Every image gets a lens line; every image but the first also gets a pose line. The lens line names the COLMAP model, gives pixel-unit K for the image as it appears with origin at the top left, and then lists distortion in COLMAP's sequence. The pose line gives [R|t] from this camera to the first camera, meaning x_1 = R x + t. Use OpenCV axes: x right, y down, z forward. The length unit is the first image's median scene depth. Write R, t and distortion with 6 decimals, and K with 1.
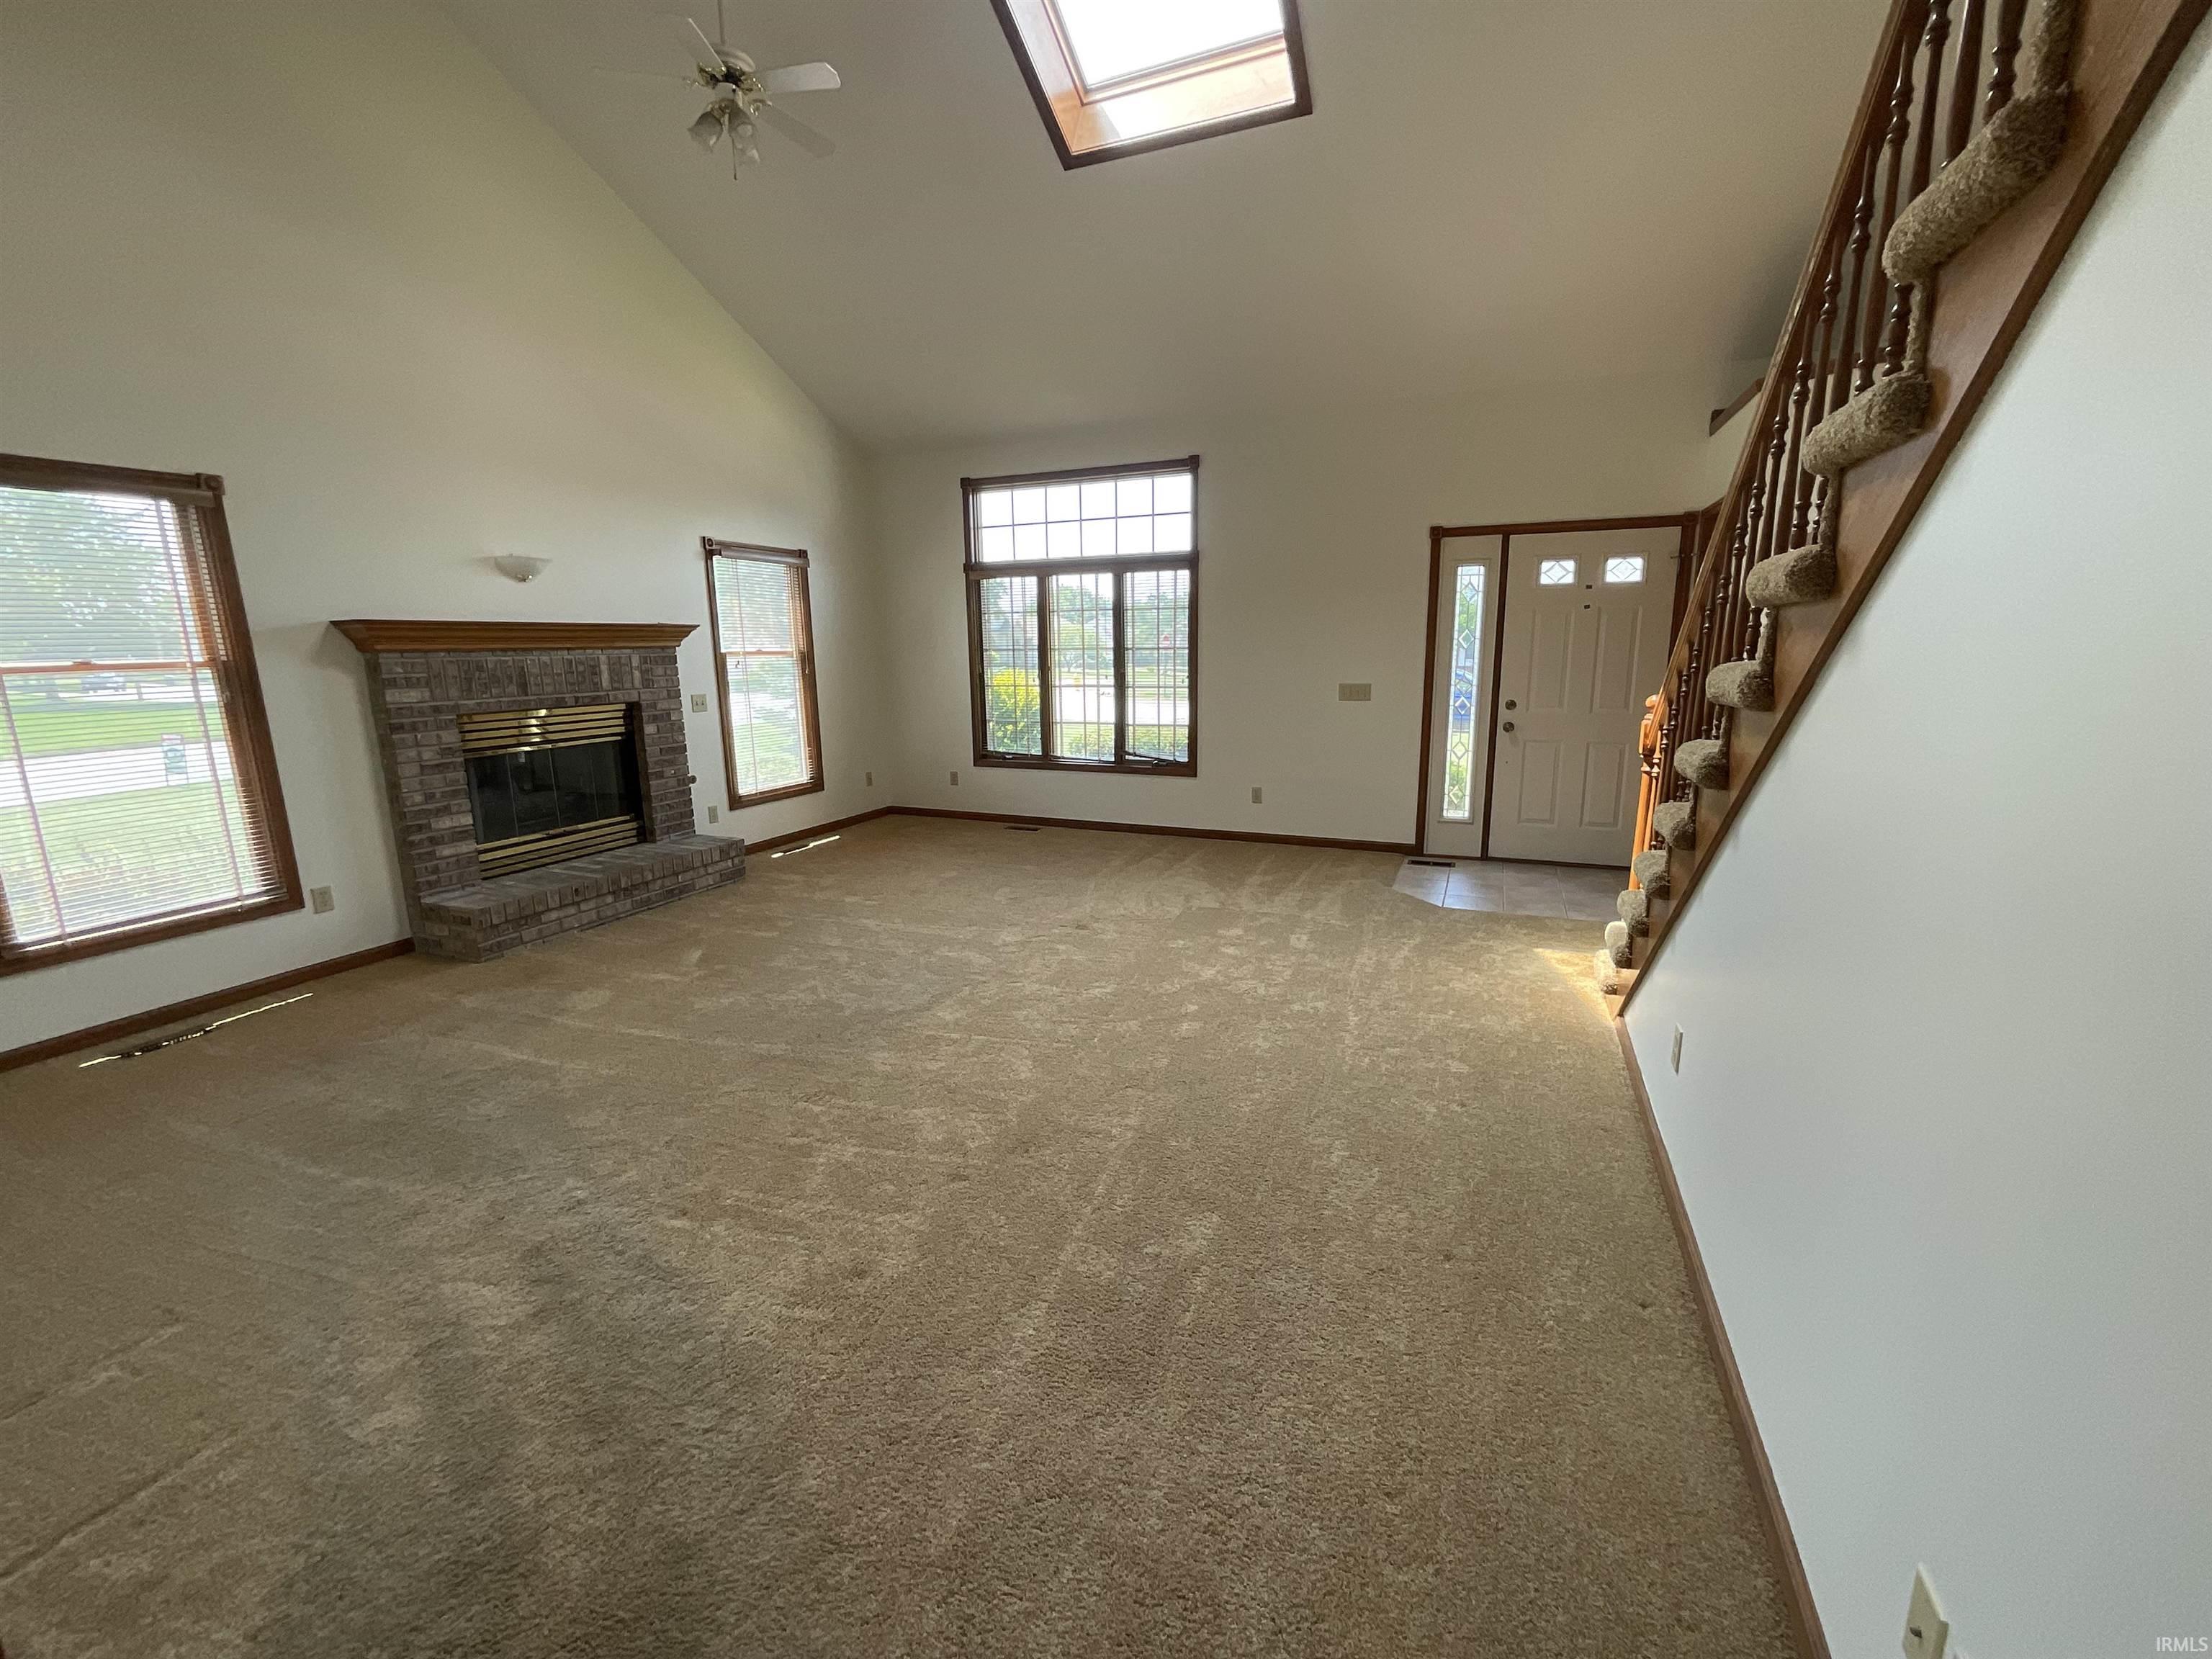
lens RADIAL K [[905.6, 0, 1104.7], [0, 905.6, 826.2], [0, 0, 1]] dist [-0.011028, -0.000070]
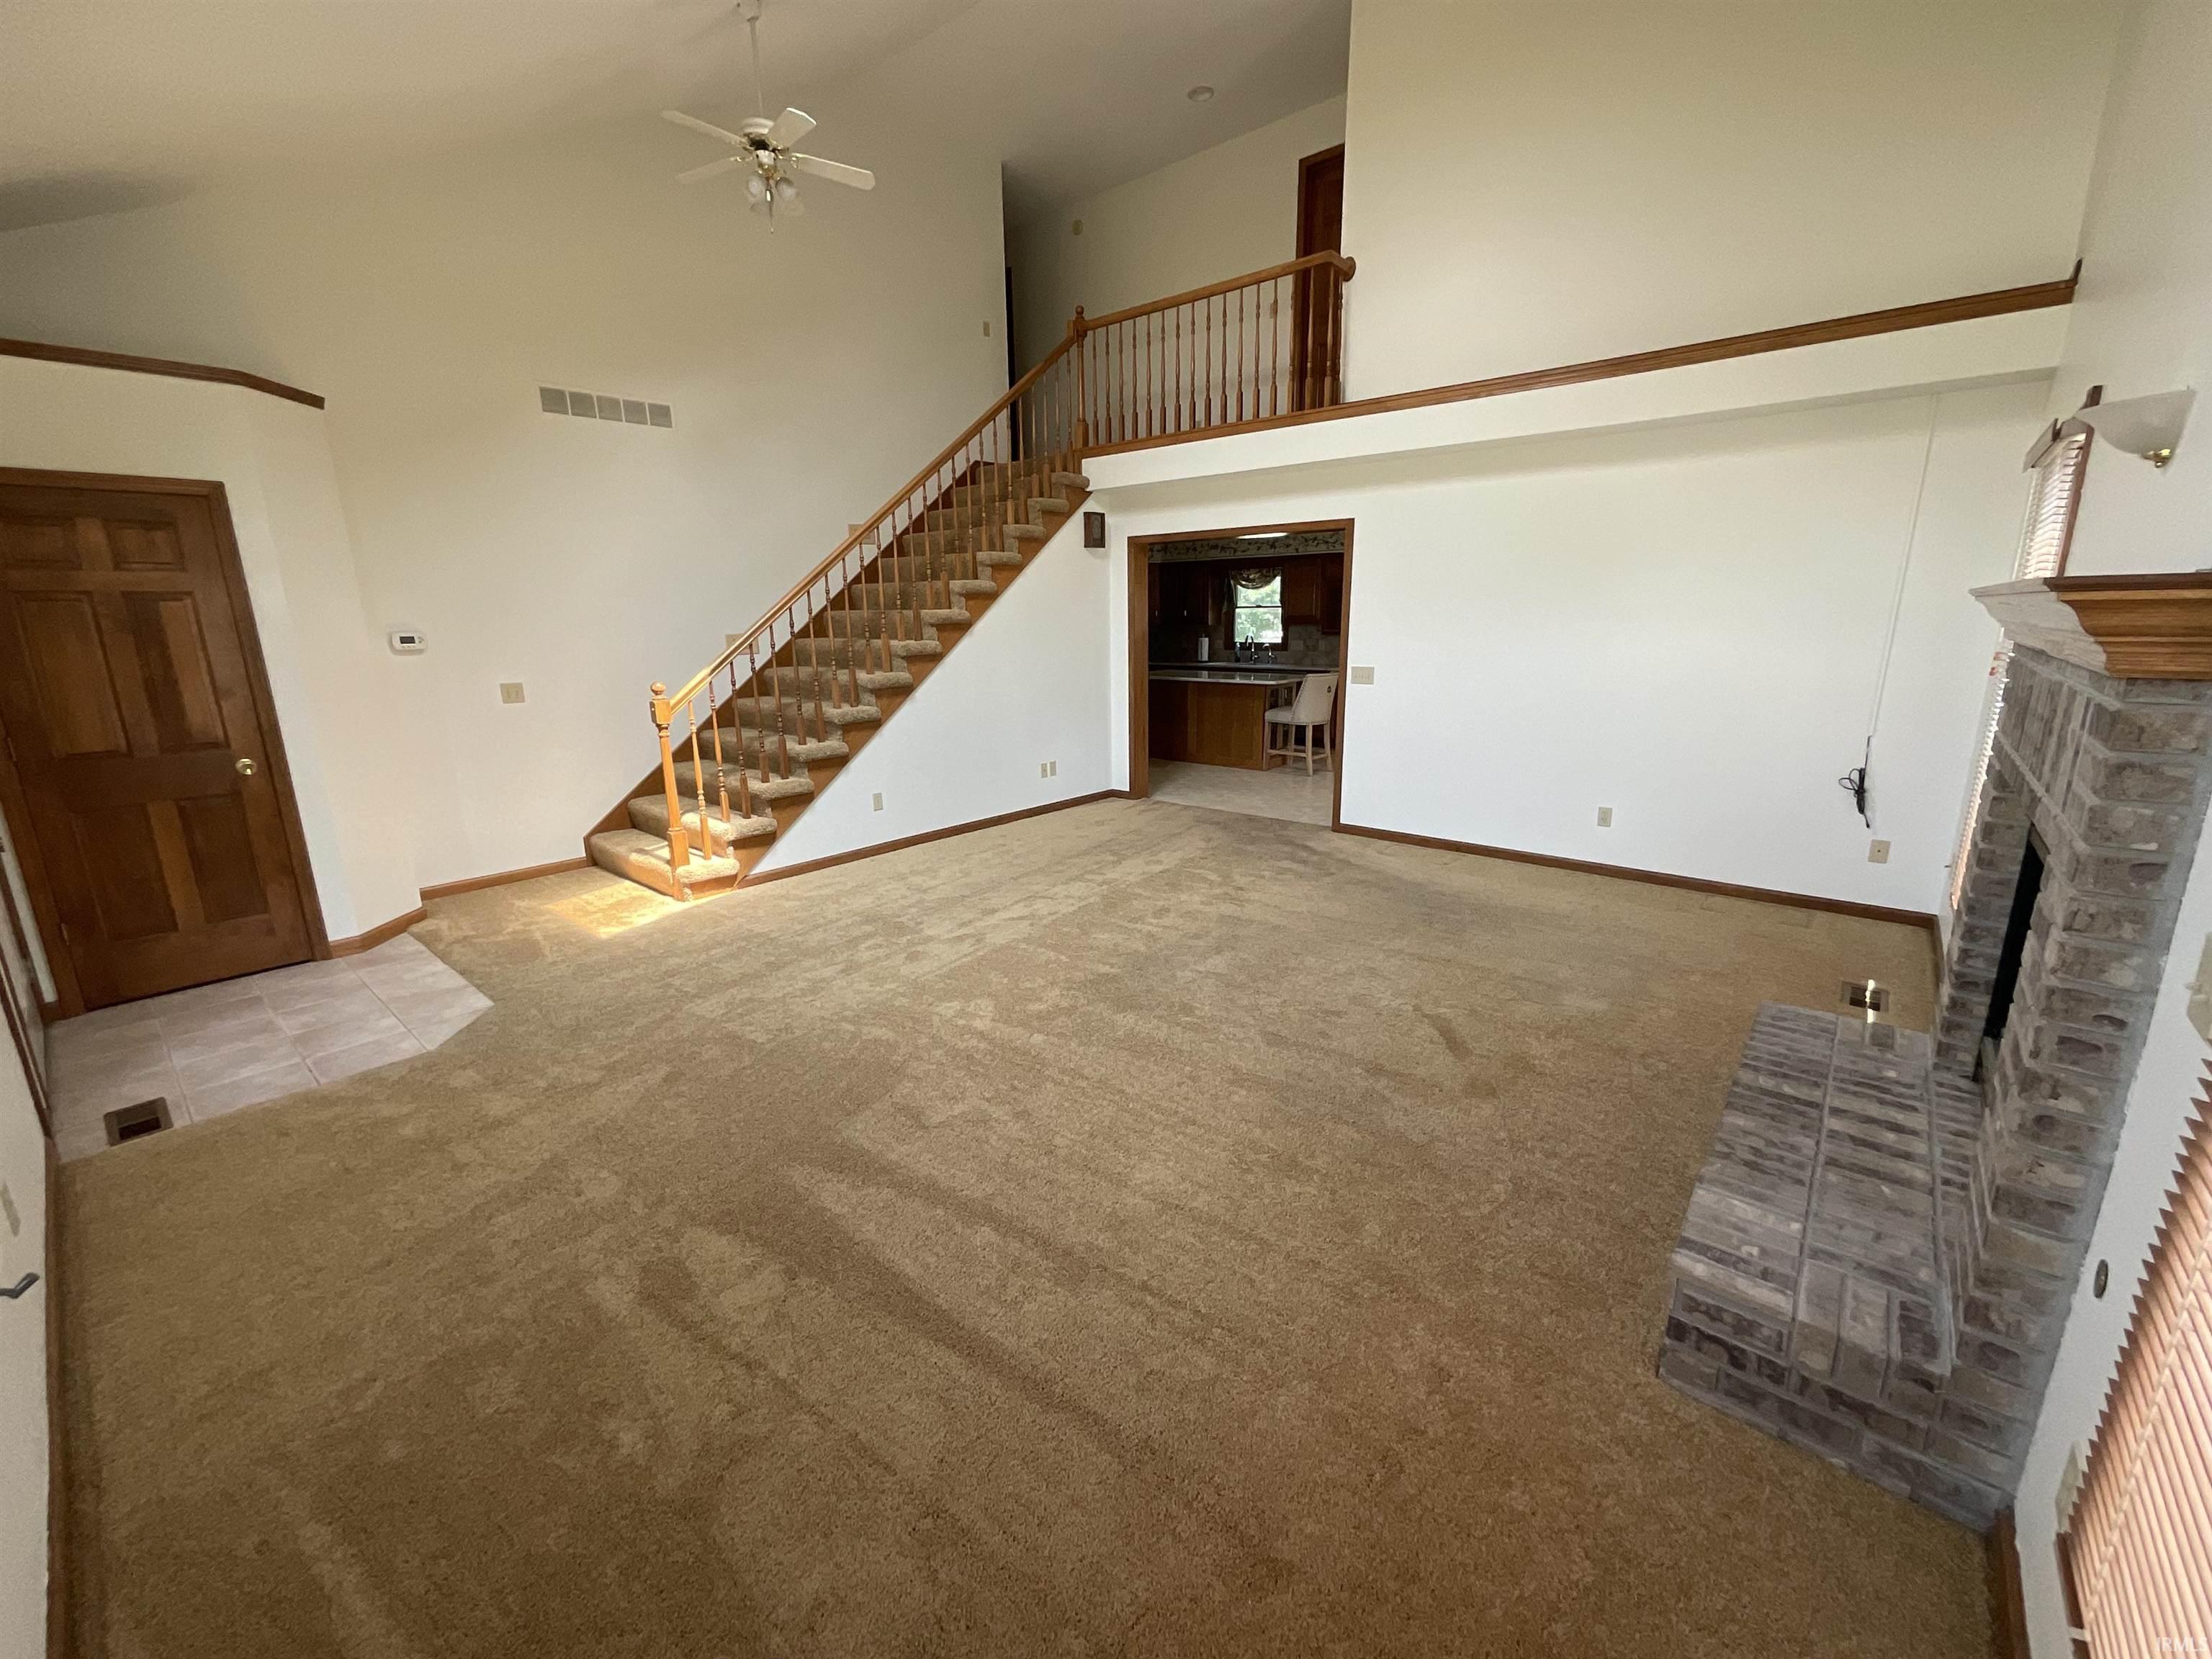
lens RADIAL K [[892.8, 0, 1101.6], [0, 892.8, 826.0], [0, 0, 1]] dist [0.000507, 0.000035]
pose [[-0.956350, -0.043075, 0.289031, -0.322649], [0.081866, 0.909978, 0.406495, -0.290492], [-0.280521, 0.412413, -0.866731, 1.352255]]
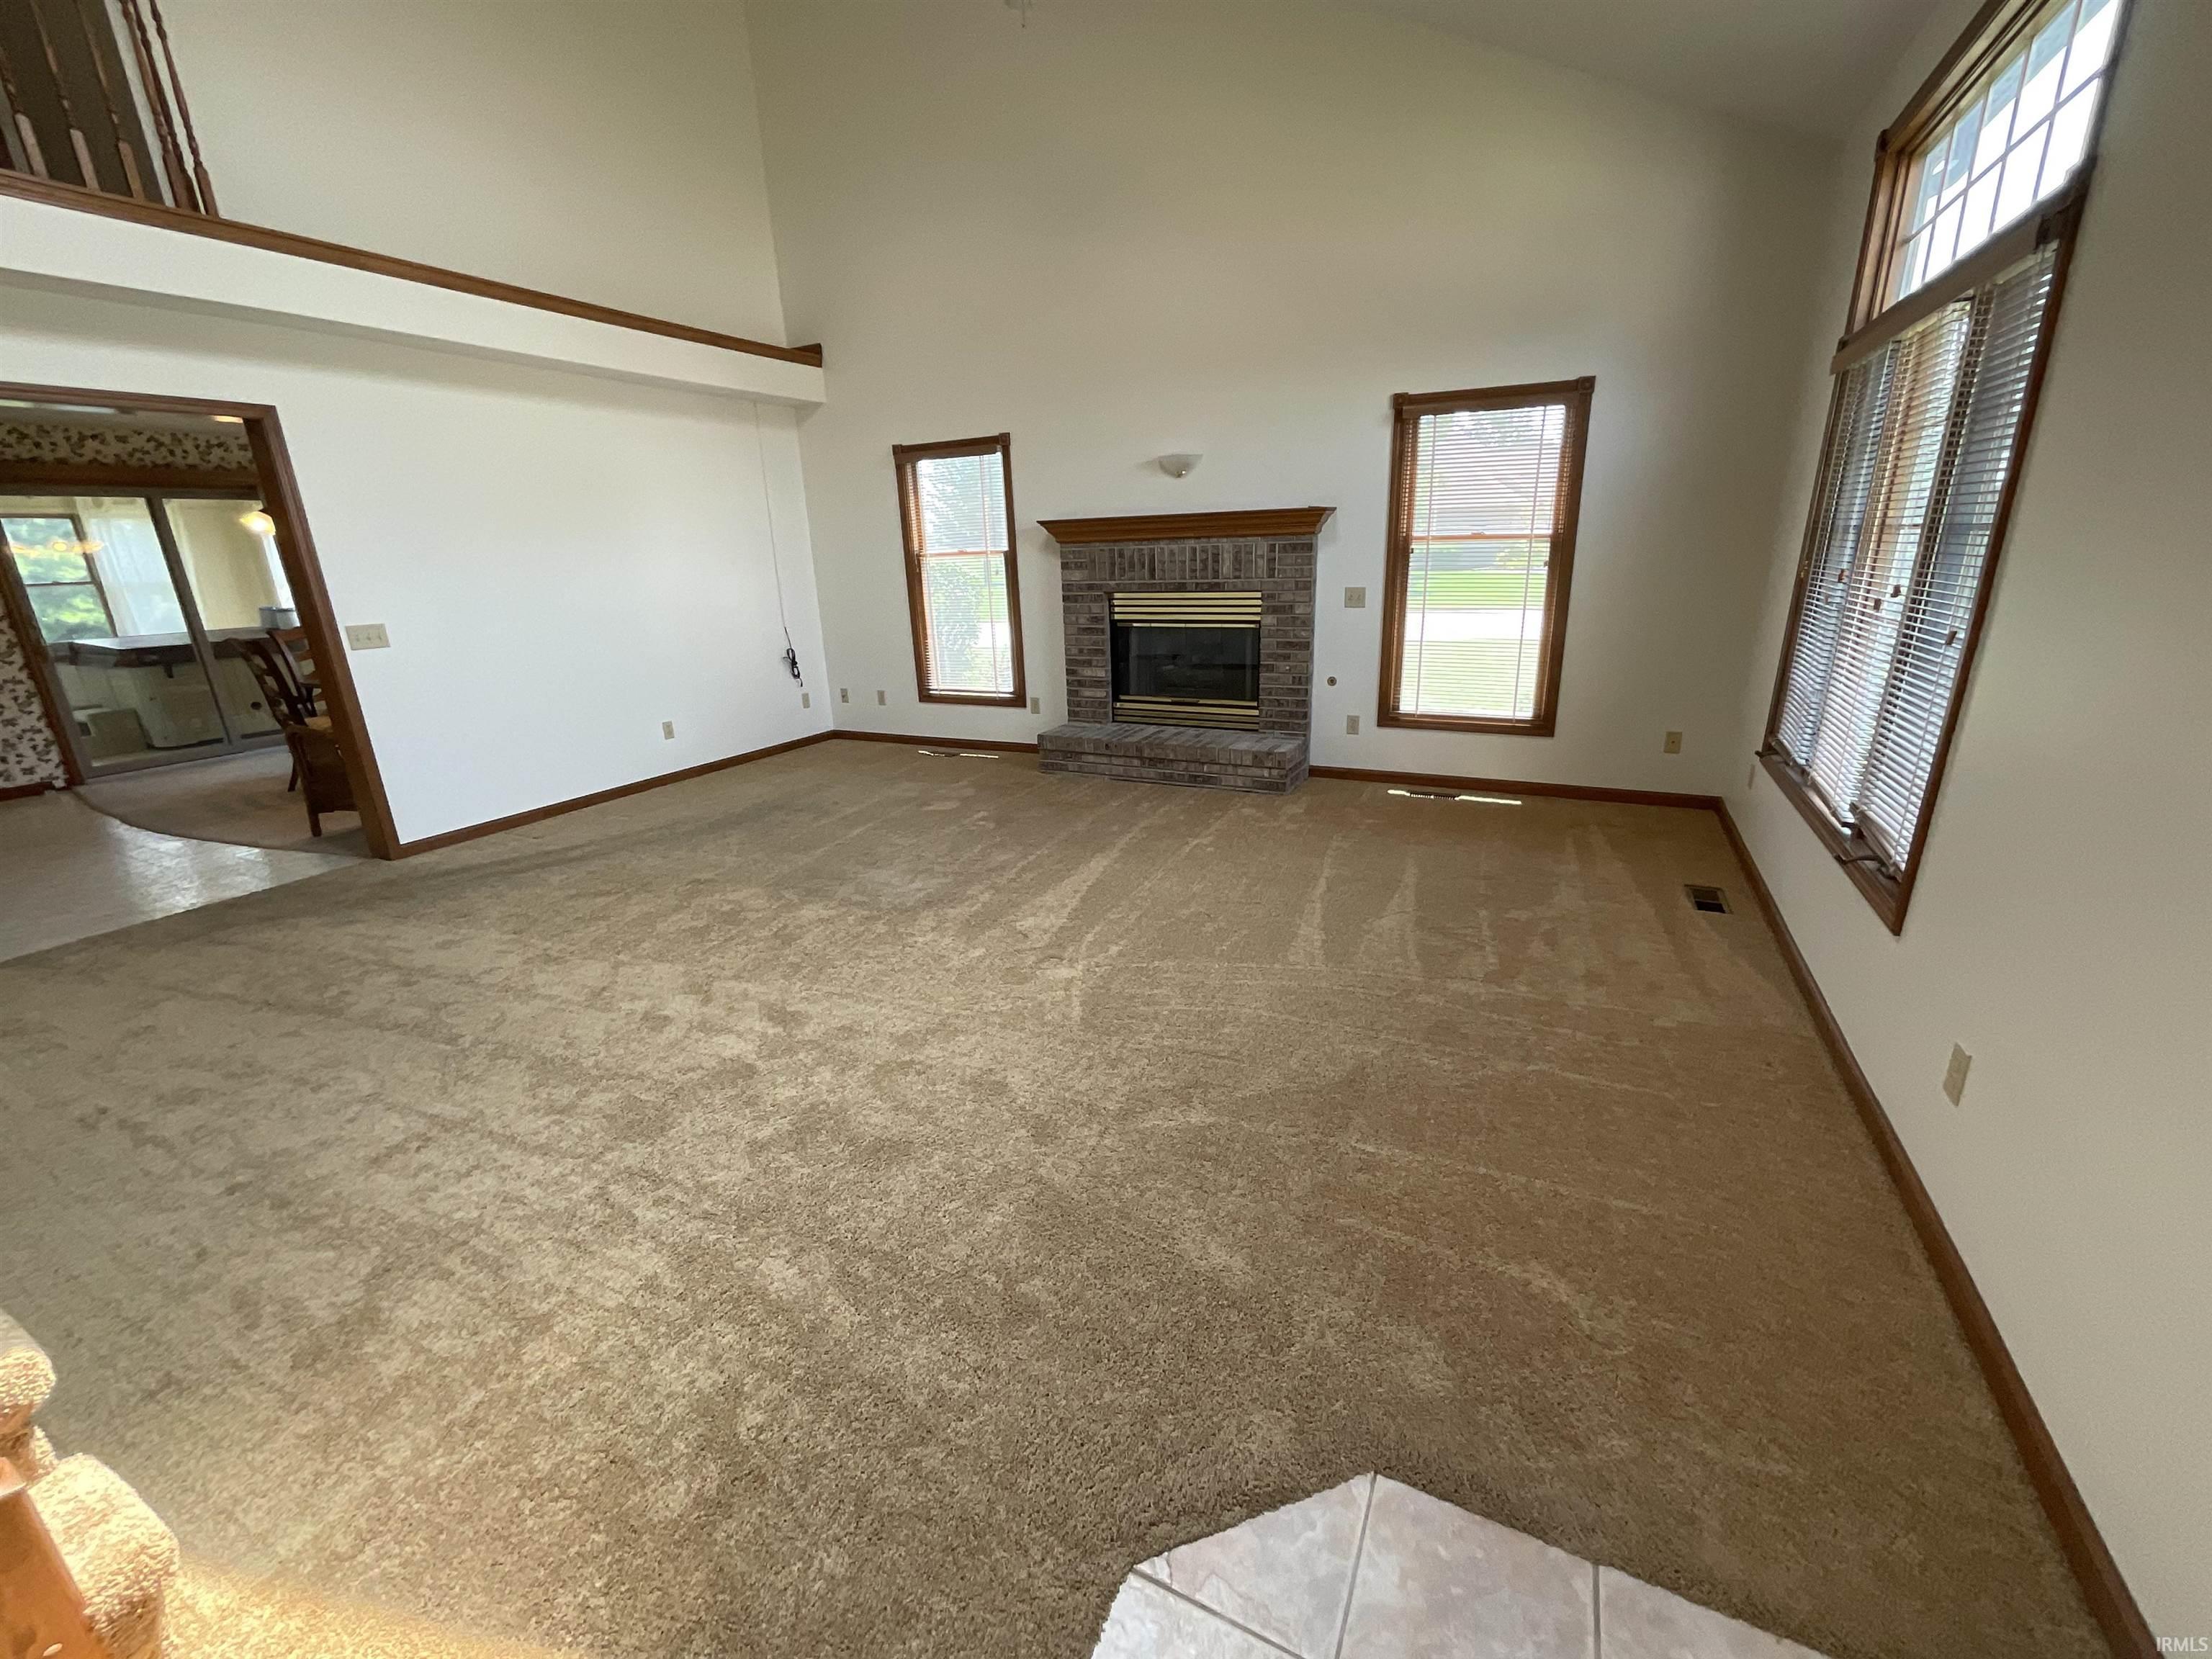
lens RADIAL K [[892.8, 0, 1101.6], [0, 892.8, 826.0], [0, 0, 1]] dist [0.000507, 0.000035]
pose [[-0.060820, 0.315919, -0.946835, 0.514756], [-0.162734, 0.932760, 0.321676, -0.186185], [0.984794, 0.173647, -0.005320, 0.885521]]
